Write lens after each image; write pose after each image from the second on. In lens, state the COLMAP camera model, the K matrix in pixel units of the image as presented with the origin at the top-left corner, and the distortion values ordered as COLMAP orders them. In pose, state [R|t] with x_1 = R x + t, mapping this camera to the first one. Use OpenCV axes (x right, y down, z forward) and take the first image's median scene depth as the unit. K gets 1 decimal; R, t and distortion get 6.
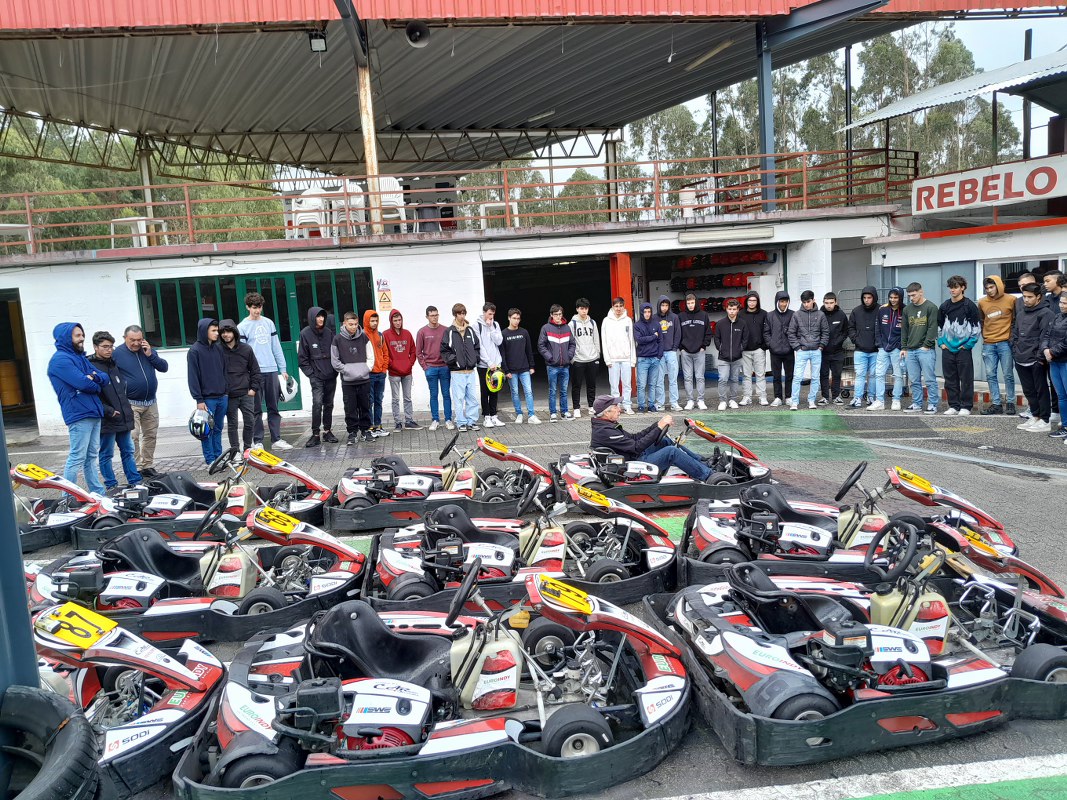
lens RADIAL K [[812.9, 0, 529.5], [0, 812.9, 400.8], [0, 0, 1]] dist [0.096926, -0.180820]
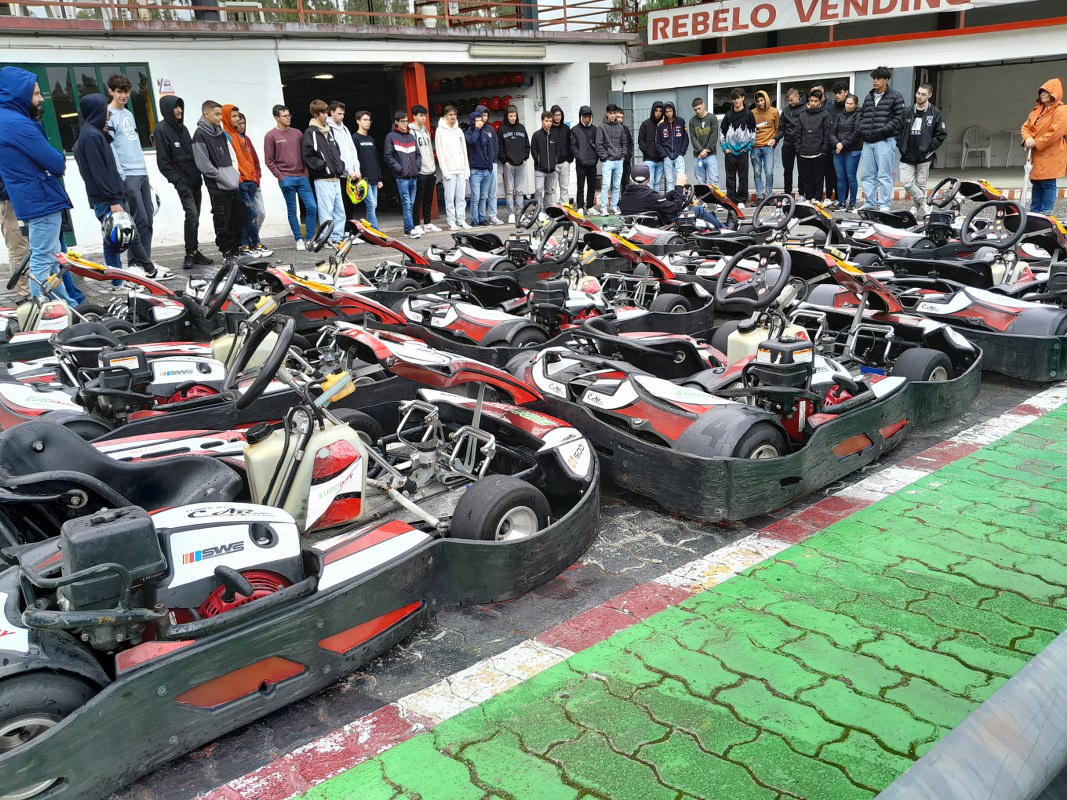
lens RADIAL K [[812.9, 0, 529.5], [0, 812.9, 400.8], [0, 0, 1]] dist [0.096926, -0.180820]
pose [[0.840152, -0.152813, 0.520377, -0.375996], [0.074521, 0.982911, 0.168325, 0.061950], [-0.537206, -0.102639, 0.837182, 0.087154]]
